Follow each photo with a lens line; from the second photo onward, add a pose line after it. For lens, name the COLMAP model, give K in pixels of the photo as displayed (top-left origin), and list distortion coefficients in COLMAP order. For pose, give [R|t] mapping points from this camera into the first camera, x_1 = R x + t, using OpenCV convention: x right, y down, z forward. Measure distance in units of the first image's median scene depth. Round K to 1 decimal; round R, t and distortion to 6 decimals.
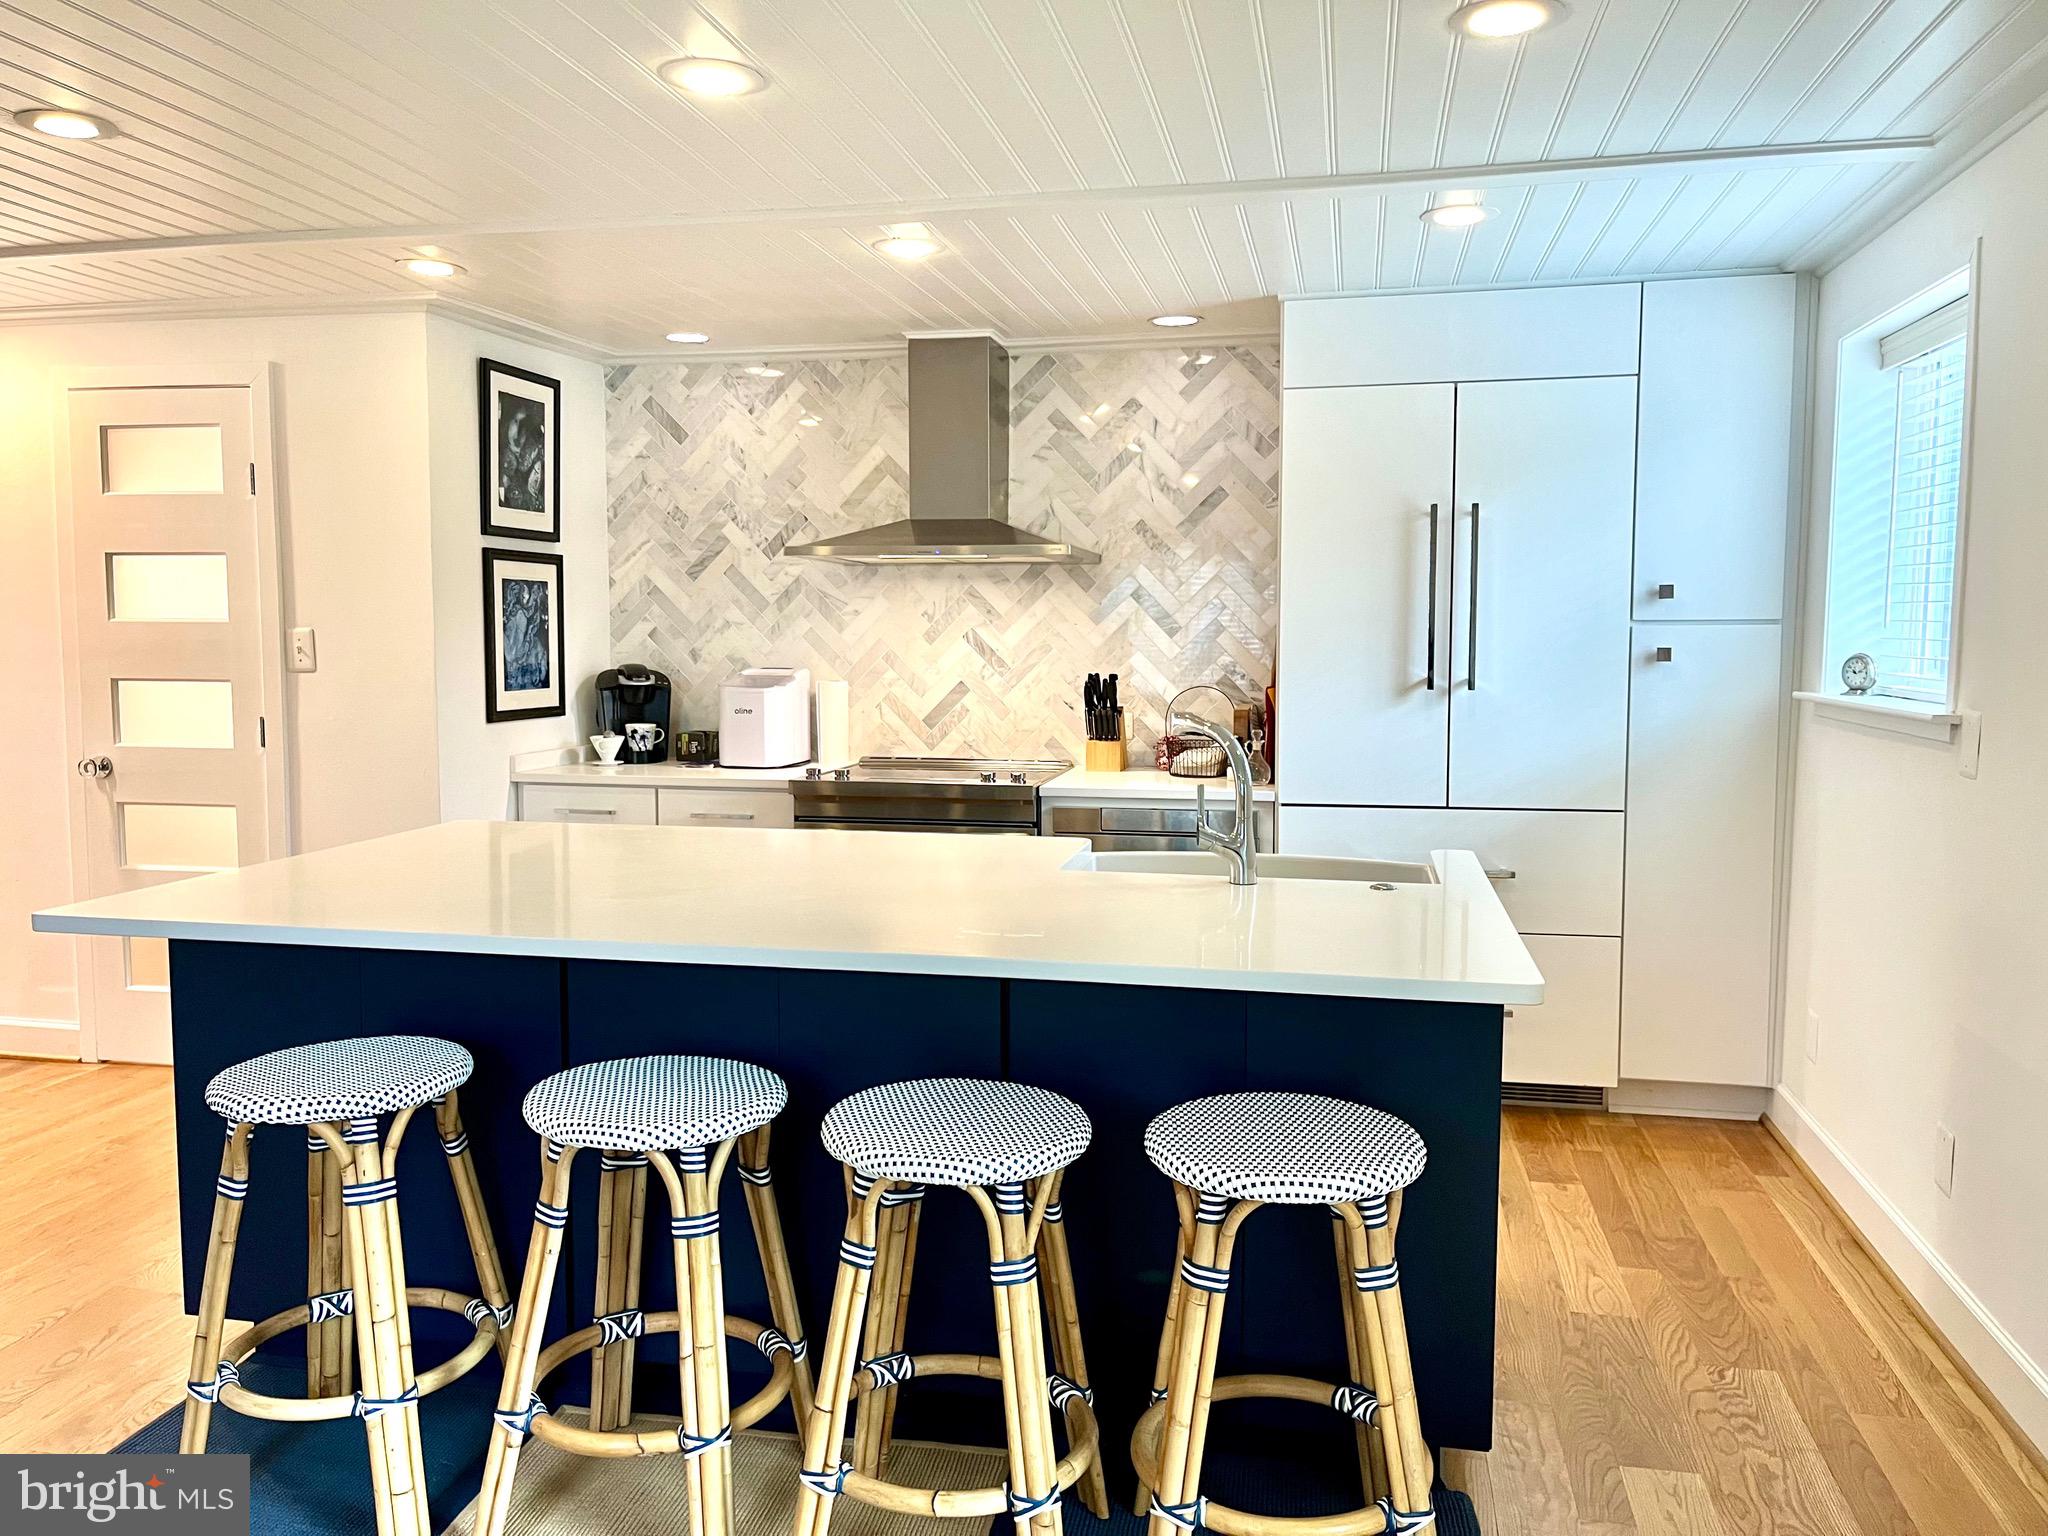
lens RADIAL K [[1547.3, 0, 1023.3], [0, 1547.3, 767.9], [0, 0, 1]] dist [0.045335, 0.000052]
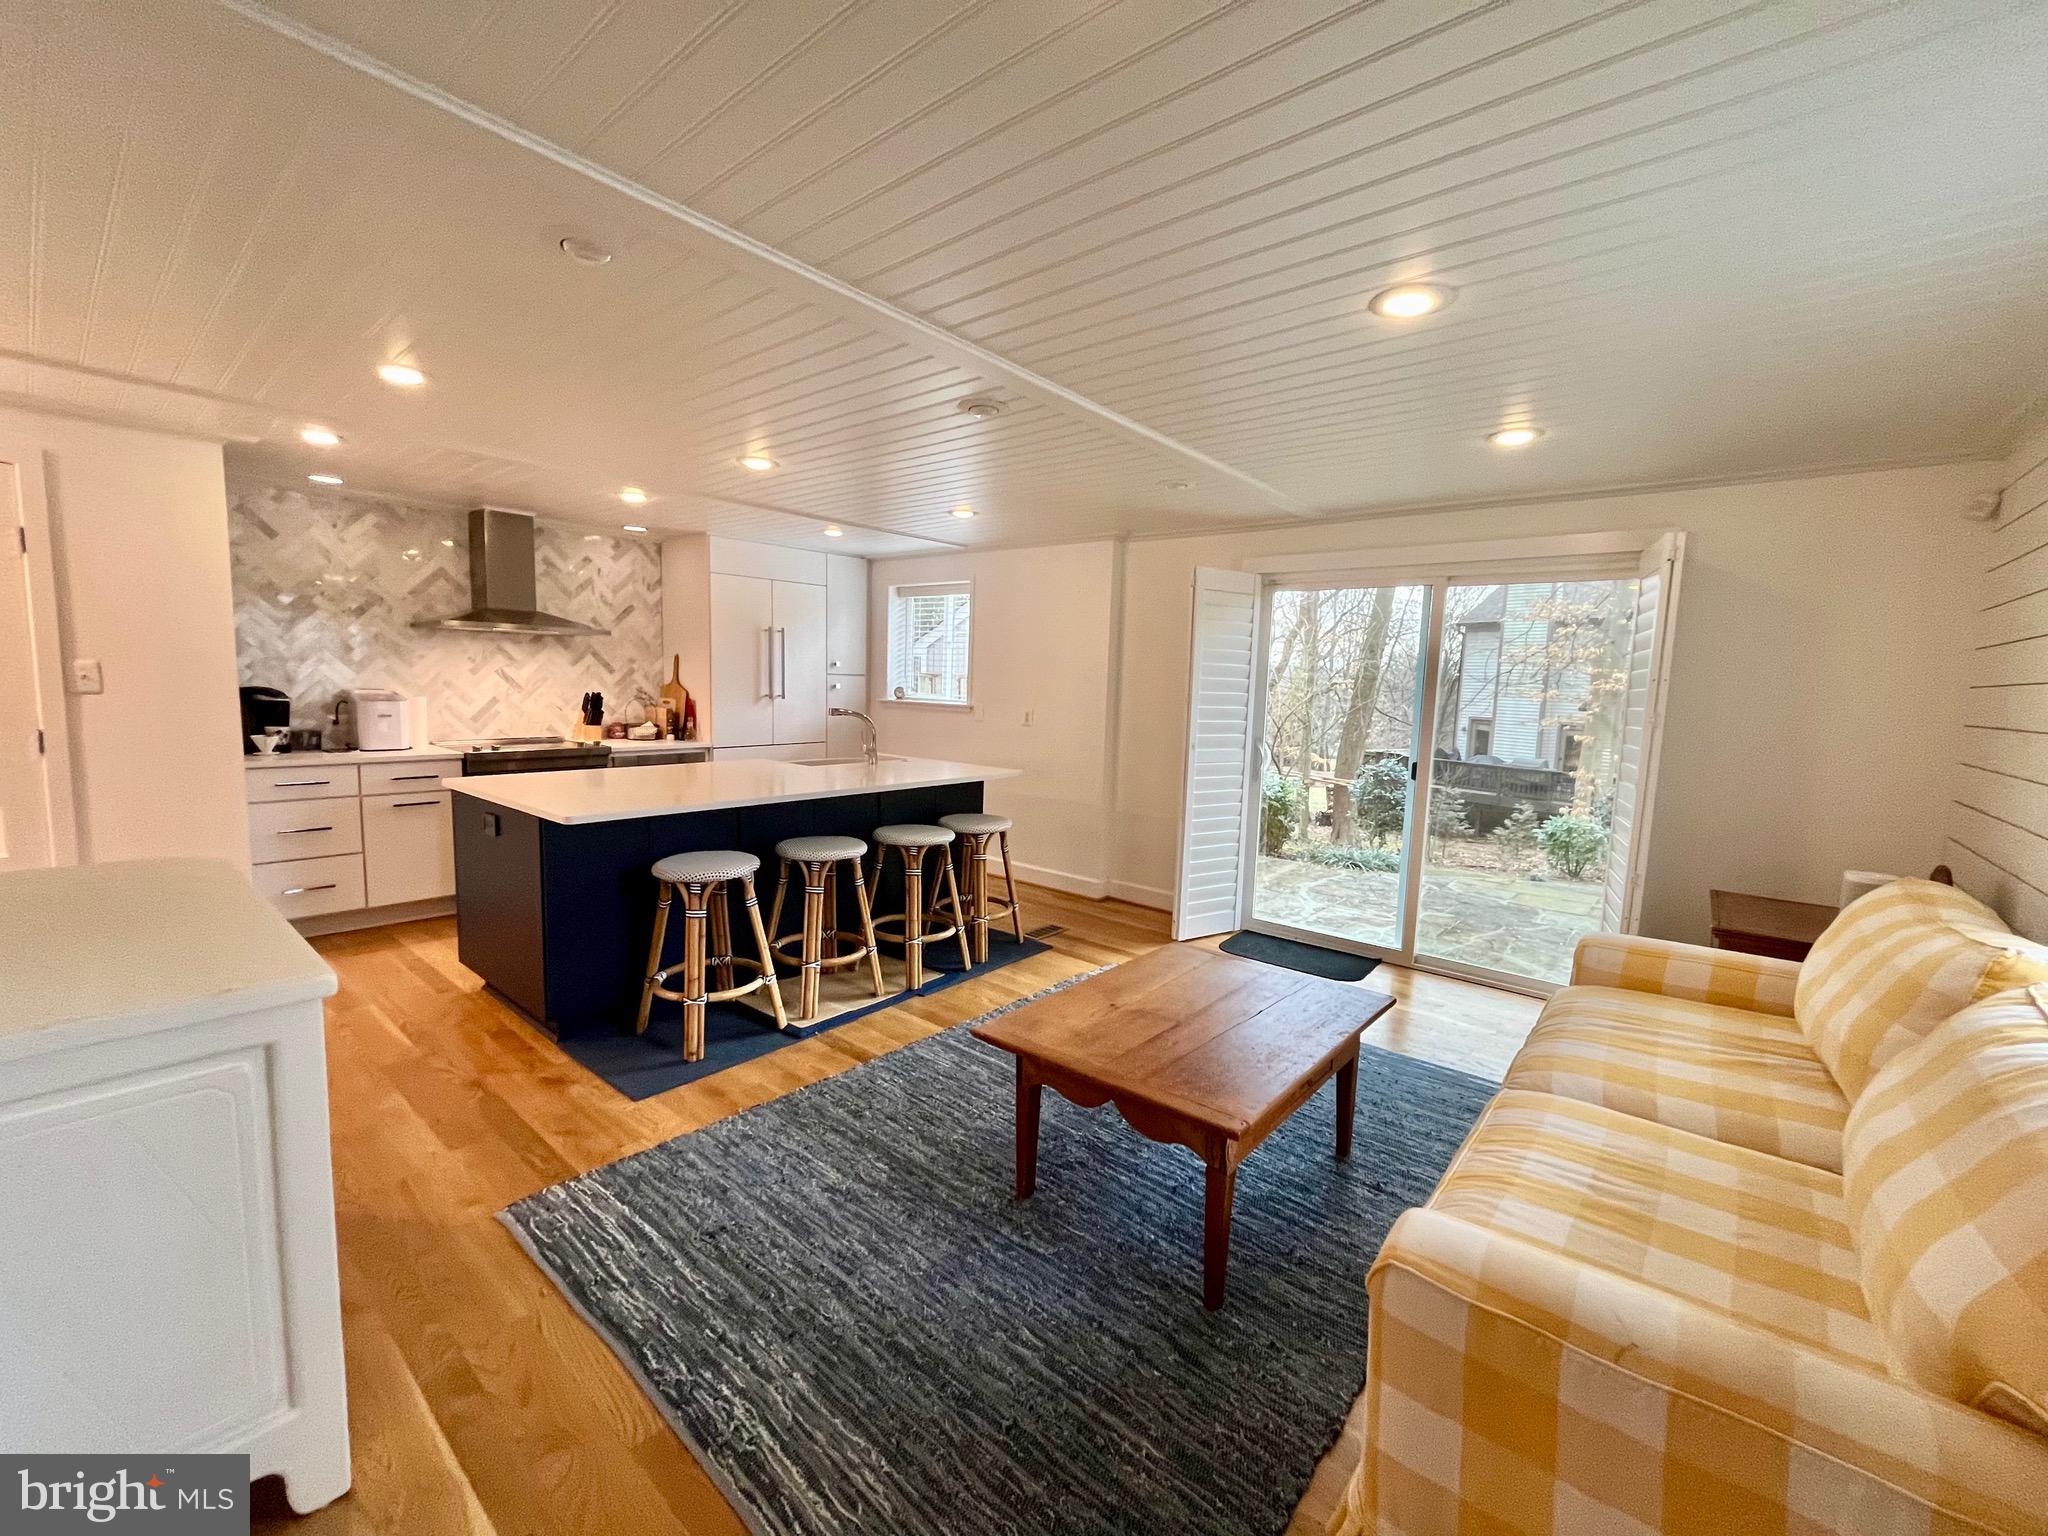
lens RADIAL K [[831.9, 0, 1018.6], [0, 831.9, 773.4], [0, 0, 1]] dist [-0.002195, -0.000367]
pose [[0.474717, -0.087780, 0.875750, -0.631553], [0.049792, 0.996099, 0.072853, -0.005996], [-0.878729, 0.009021, 0.477236, -0.016056]]
